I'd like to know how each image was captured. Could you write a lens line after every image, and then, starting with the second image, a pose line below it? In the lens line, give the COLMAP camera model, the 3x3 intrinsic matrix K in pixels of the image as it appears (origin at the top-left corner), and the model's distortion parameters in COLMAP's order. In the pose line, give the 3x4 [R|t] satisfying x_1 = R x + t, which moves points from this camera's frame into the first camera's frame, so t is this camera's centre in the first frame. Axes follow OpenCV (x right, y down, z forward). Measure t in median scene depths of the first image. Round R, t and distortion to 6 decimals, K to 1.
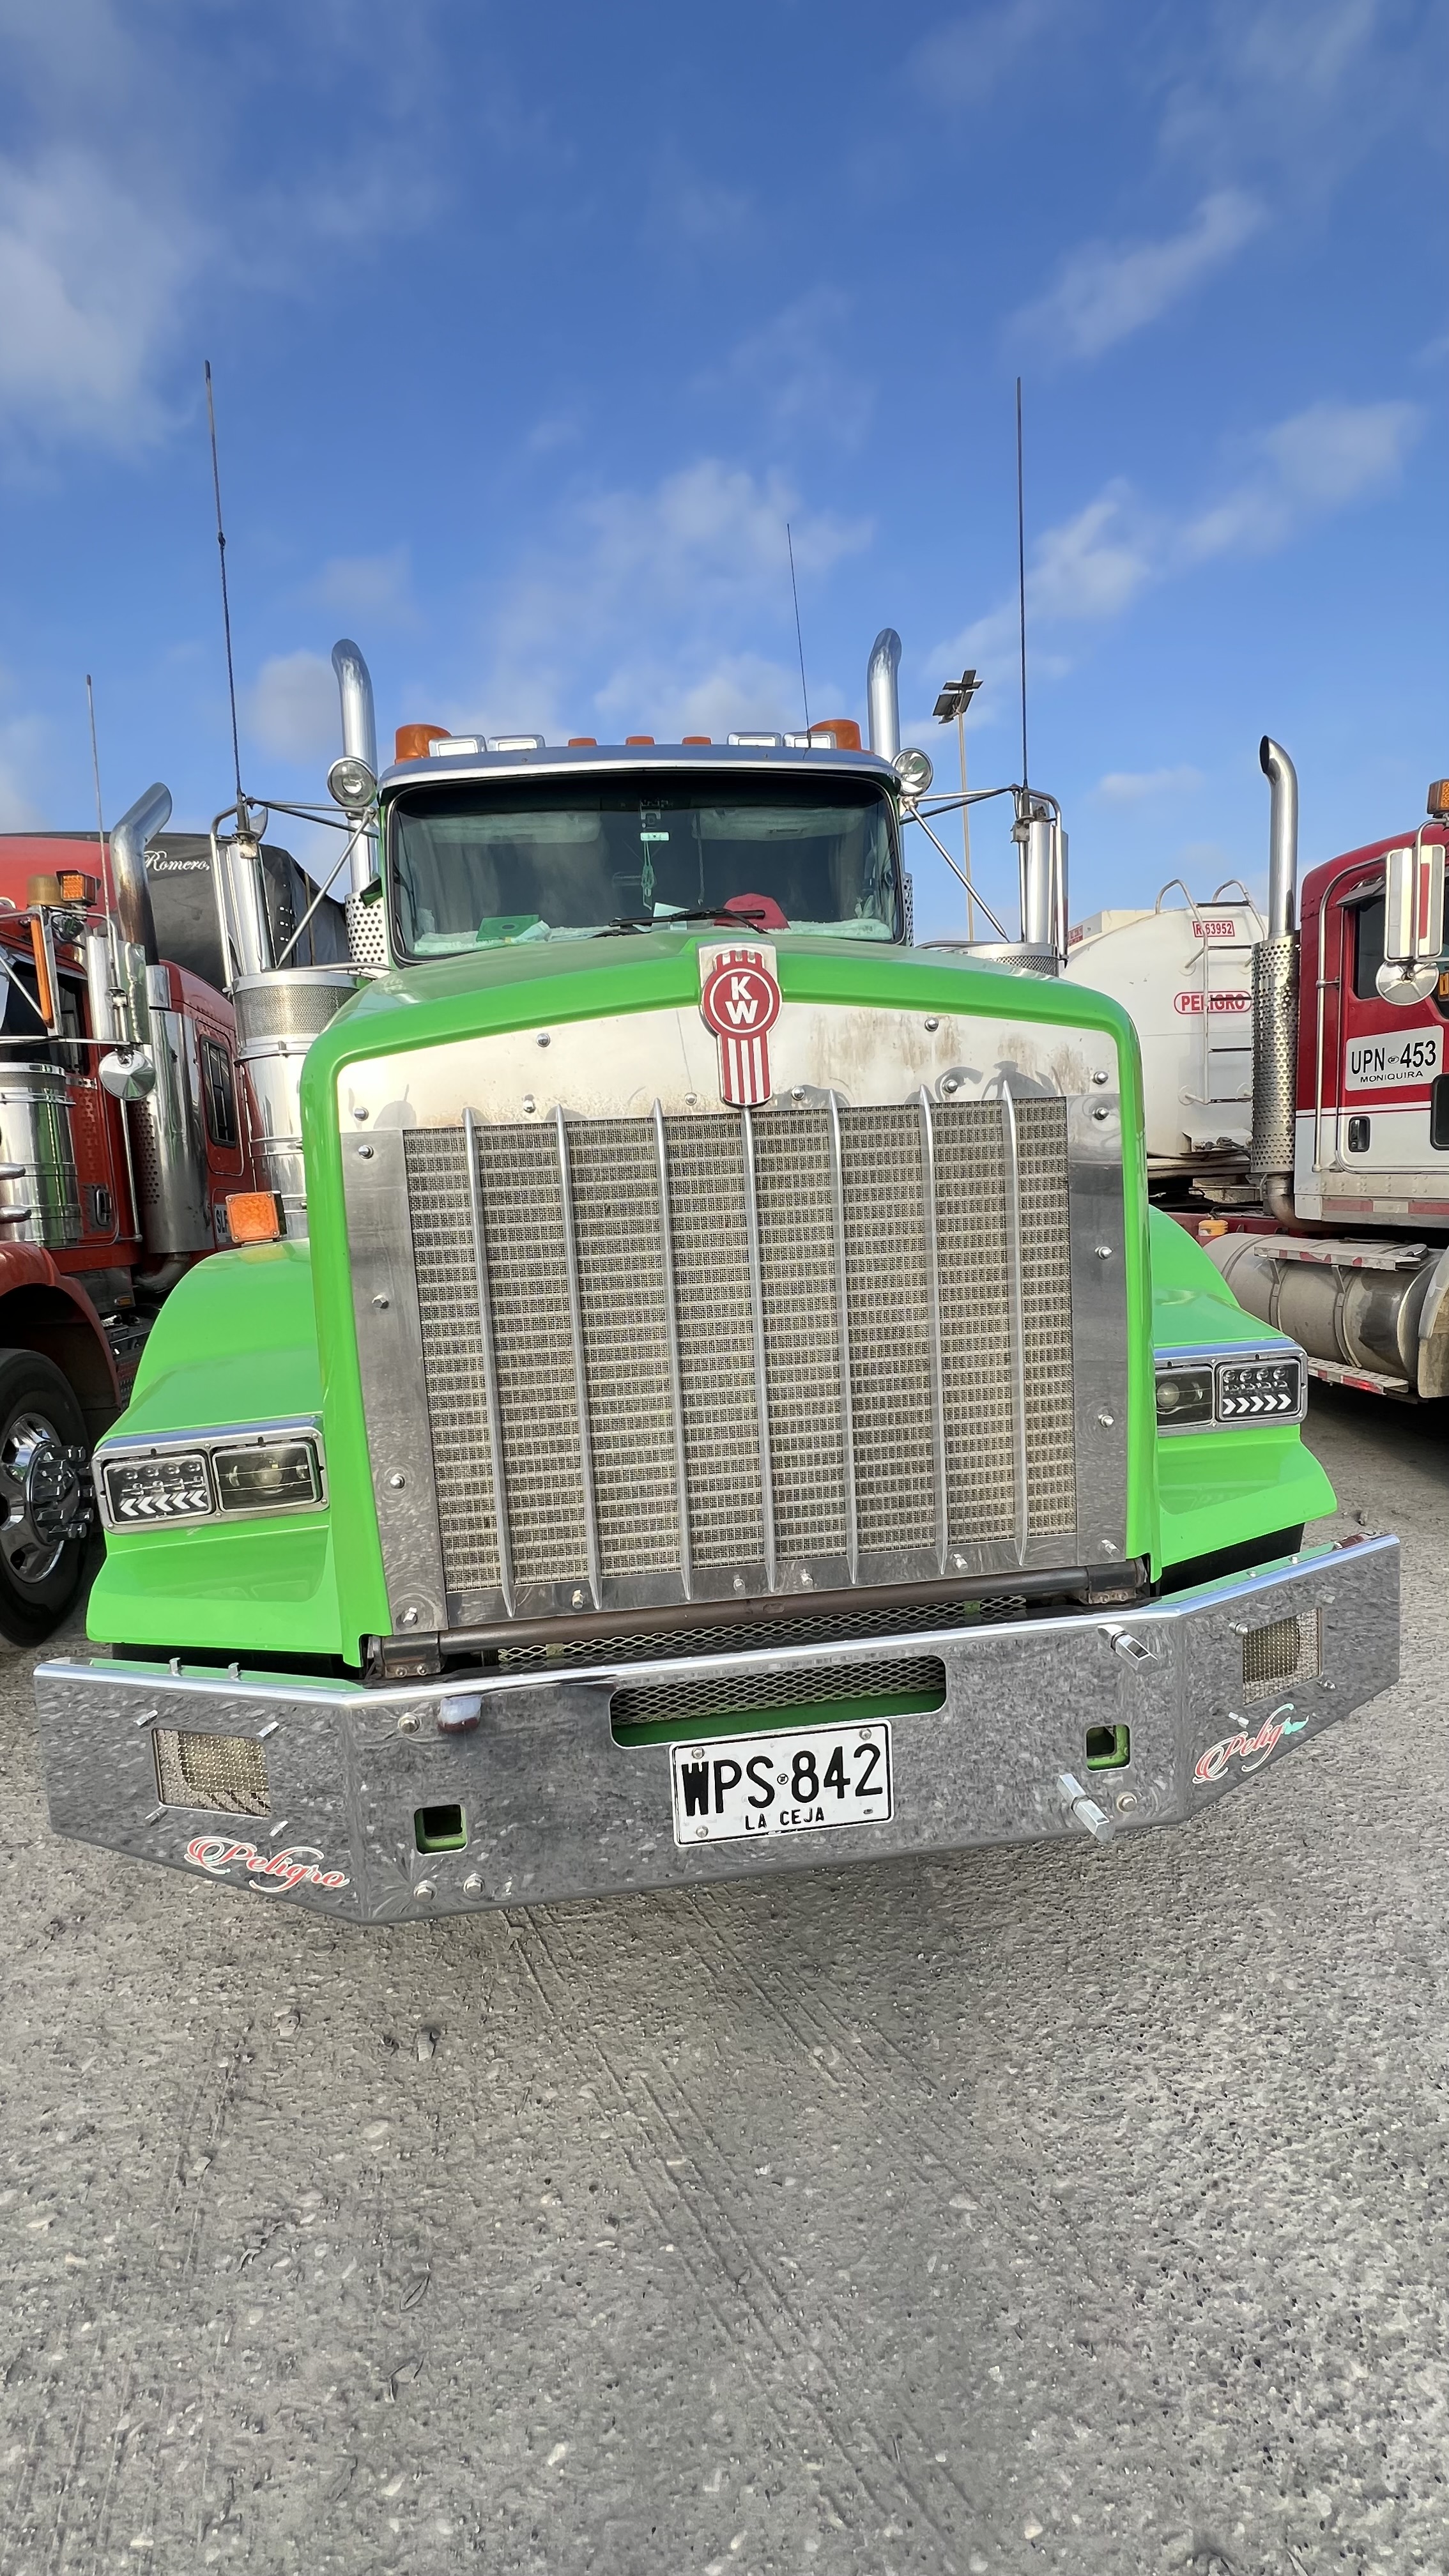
lens RADIAL K [[1011.4, 0, 724.5], [0, 1011.4, 1288.0], [0, 0, 1]] dist [0.011801, 0.000049]
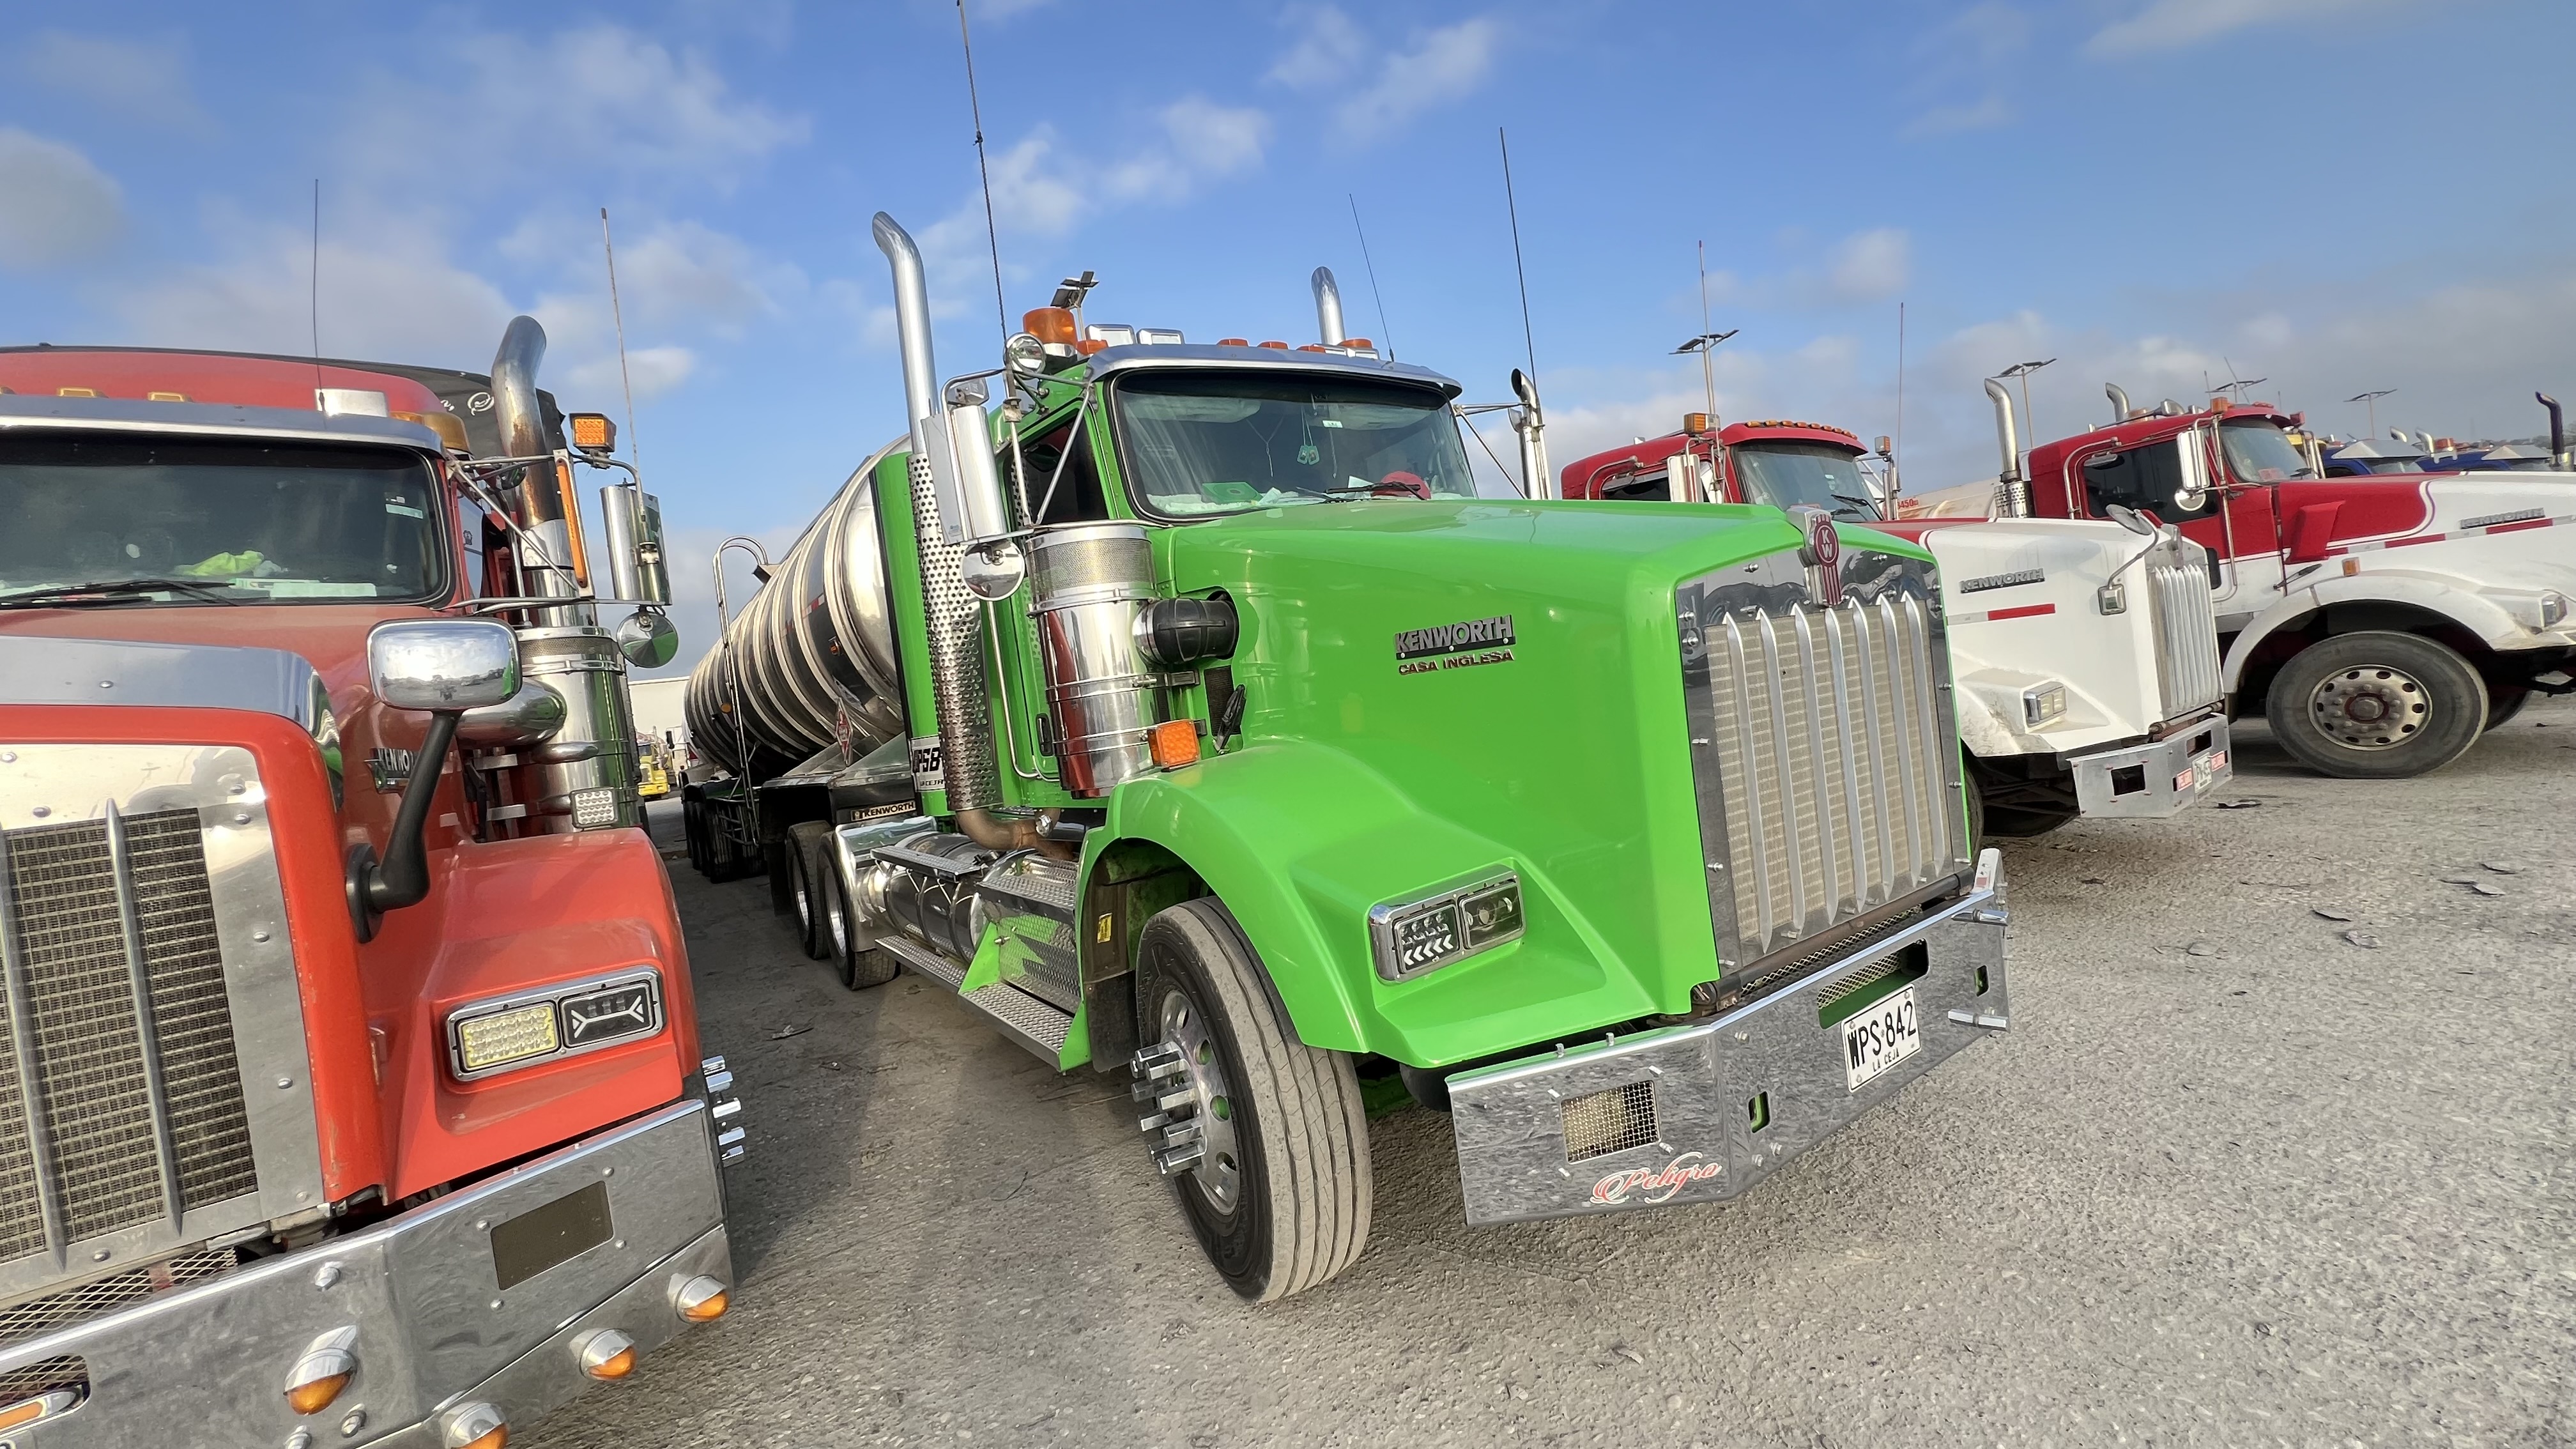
lens RADIAL K [[1030.6, 0, 1299.6], [0, 1030.6, 731.5], [0, 0, 1]] dist [0.041449, 0.000127]
pose [[0.875714, -0.082057, 0.475806, -1.452265], [0.135257, 0.987688, -0.078603, 0.030971], [-0.463498, 0.133190, 0.876031, -0.056390]]
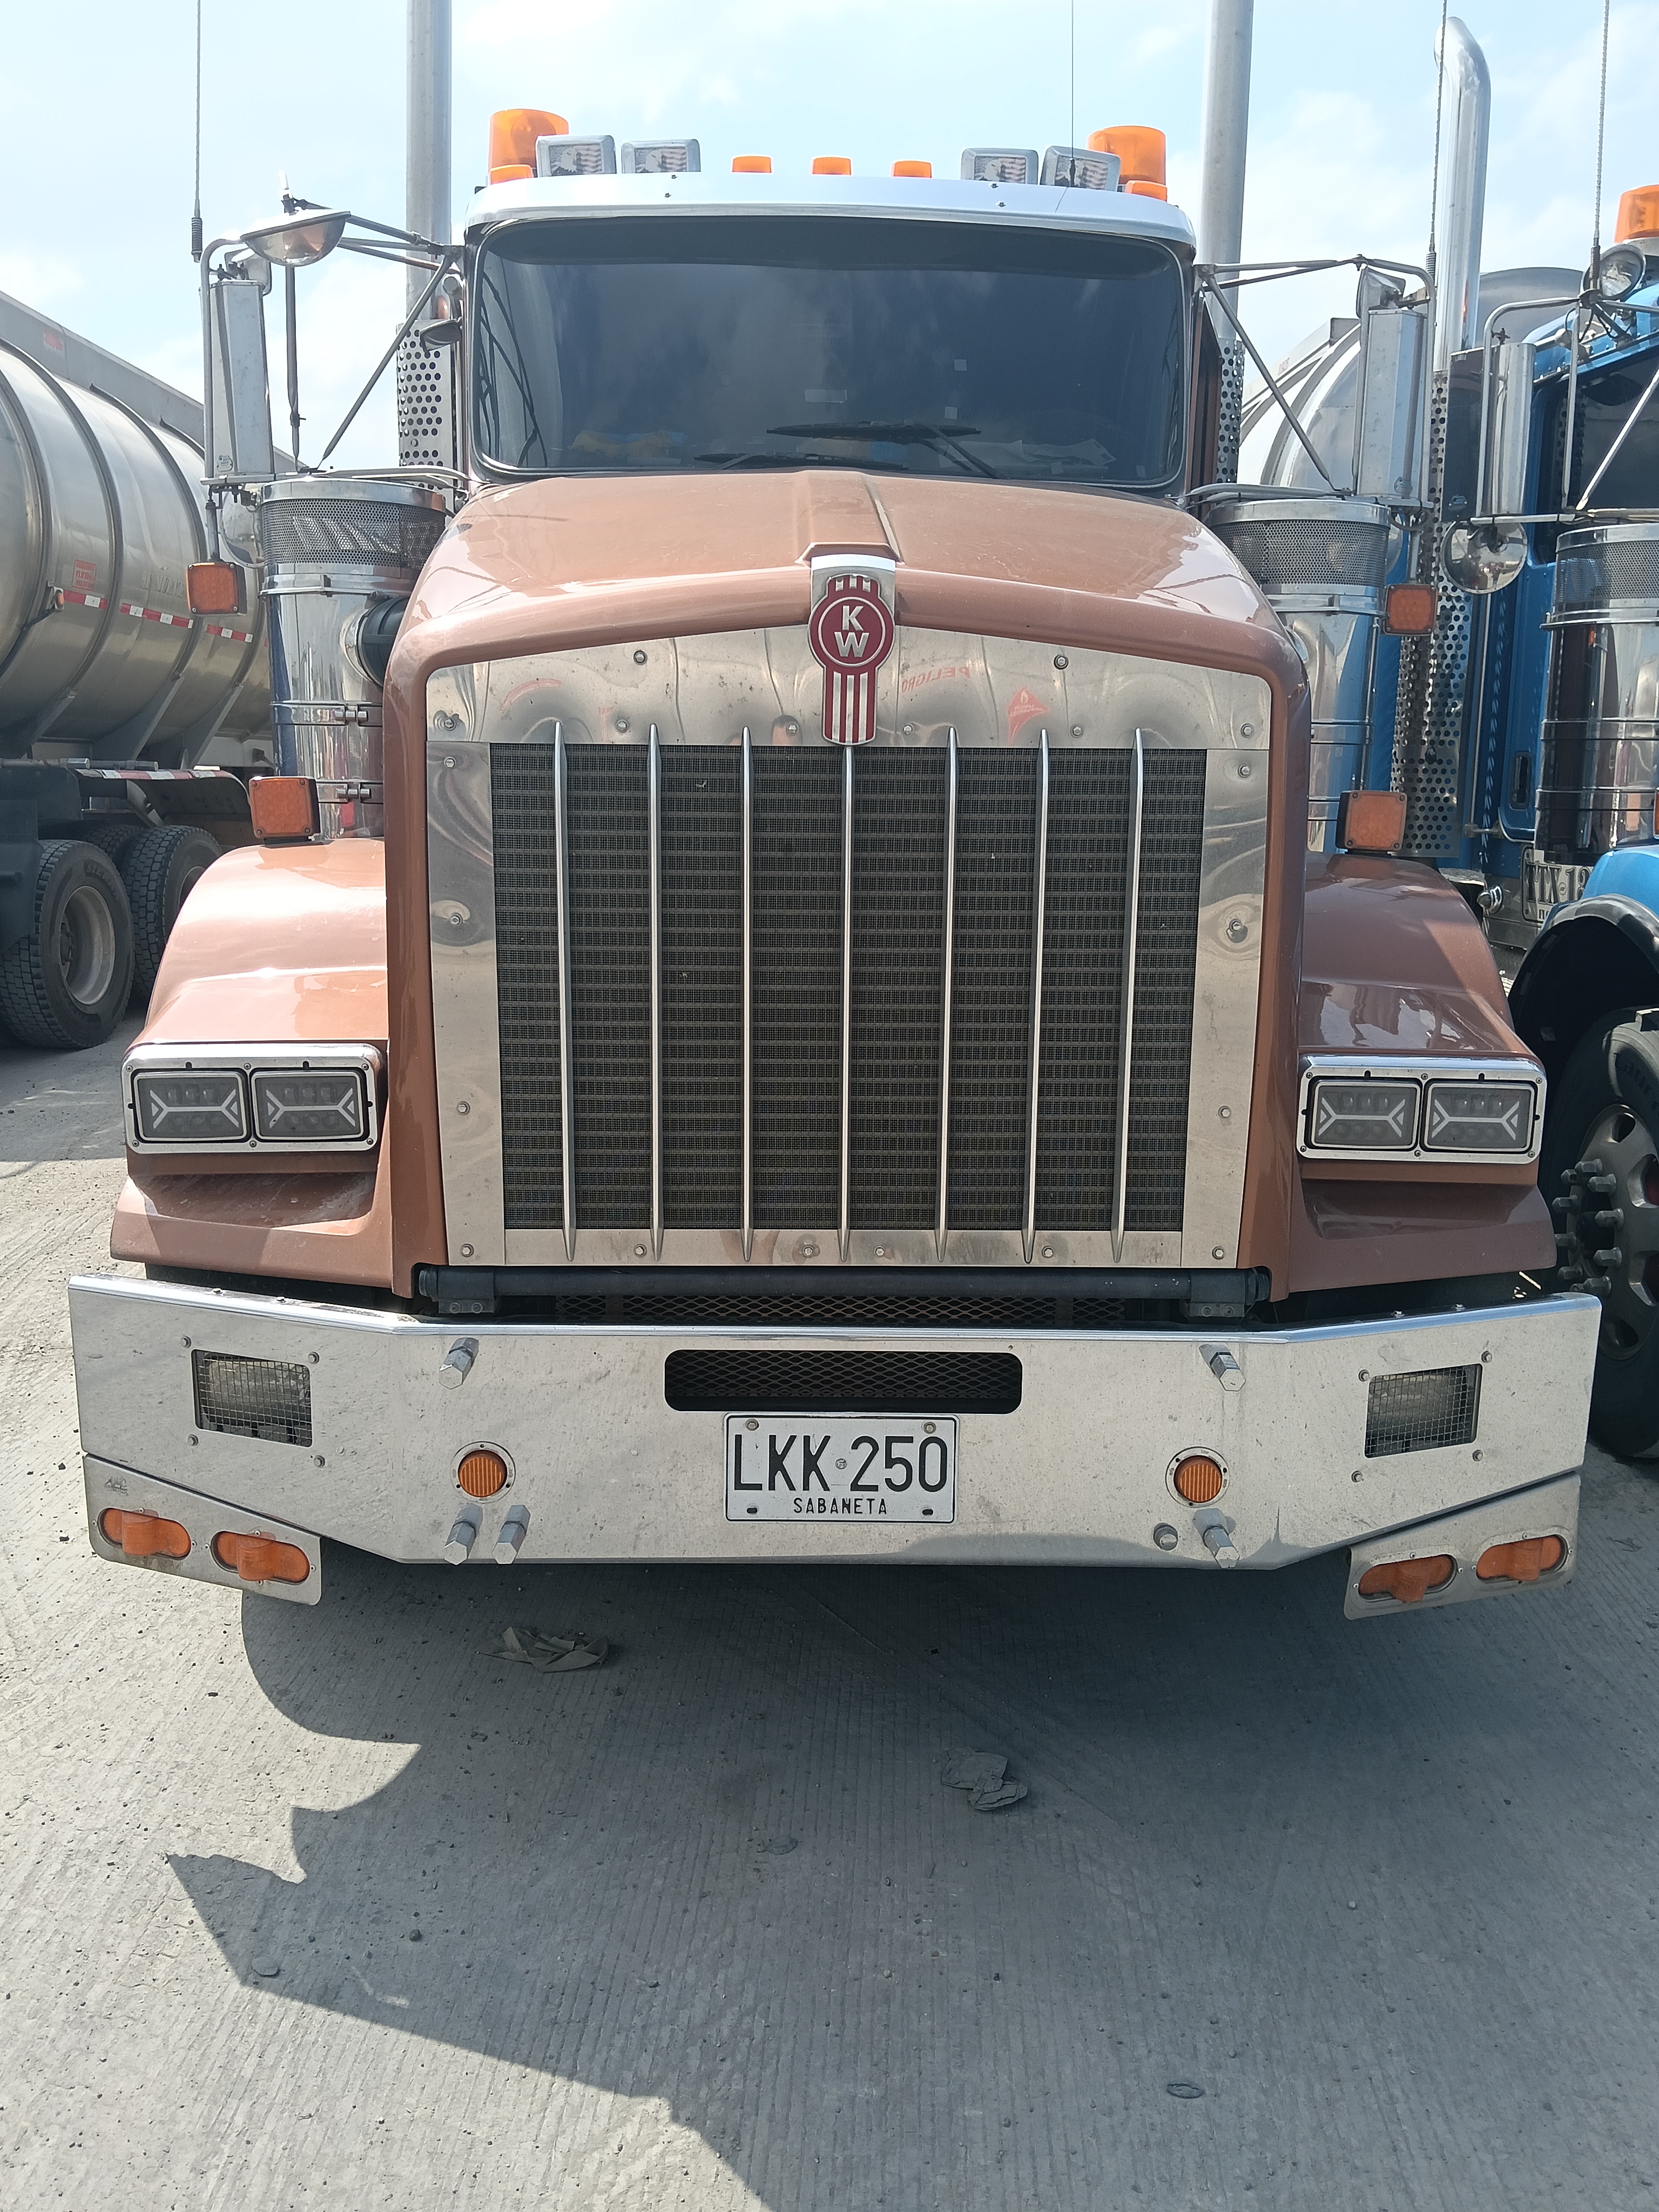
lens RADIAL K [[1874.9, 0, 843.7], [0, 1874.9, 1107.2], [0, 0, 1]] dist [0.102564, -0.278547]
pose [[0.993785, 0.082423, -0.074822, 0.164651], [-0.077162, 0.994510, 0.070677, 0.031002], [0.080237, -0.064465, 0.994689, -0.719528]]
